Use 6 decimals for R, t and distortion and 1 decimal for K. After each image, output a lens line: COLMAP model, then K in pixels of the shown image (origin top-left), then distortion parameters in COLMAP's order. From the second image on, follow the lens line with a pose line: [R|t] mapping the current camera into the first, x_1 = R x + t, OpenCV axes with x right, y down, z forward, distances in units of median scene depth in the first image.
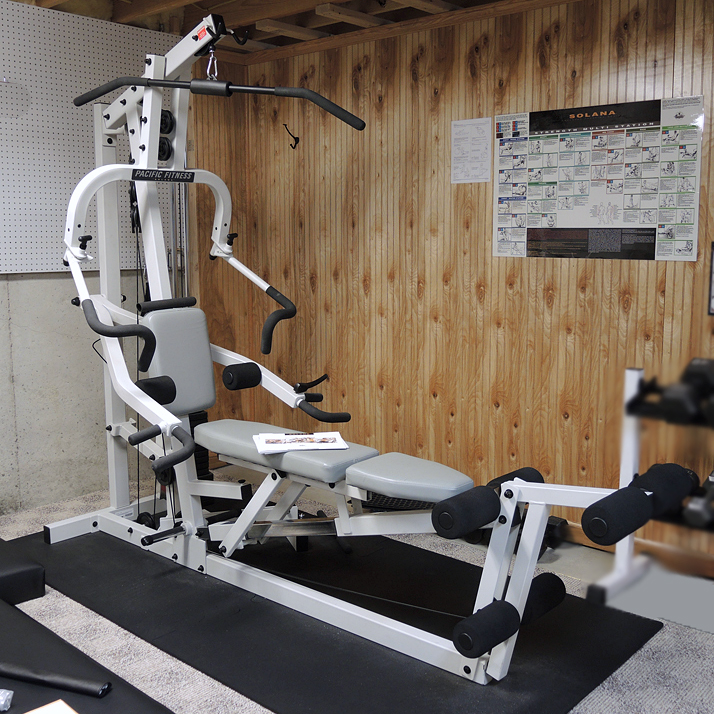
lens RADIAL K [[865.2, 0, 356.8], [0, 865.2, 356.8], [0, 0, 1]] dist [-0.089525, 0.000000]
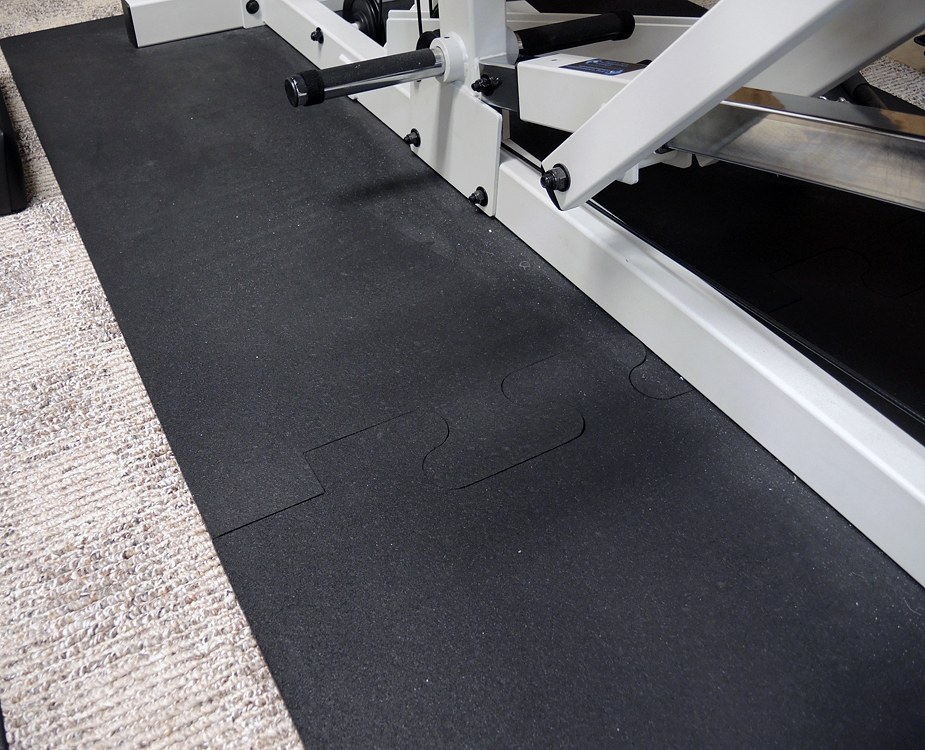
lens RADIAL K [[832.5, 0, 457.2], [0, 832.5, 374.0], [0, 0, 1]] dist [-0.070545, -0.000188]
pose [[0.956003, 0.223683, -0.189801, -0.117276], [-0.079911, 0.821095, 0.565169, 0.128638], [0.282263, -0.525136, 0.802844, 0.719276]]
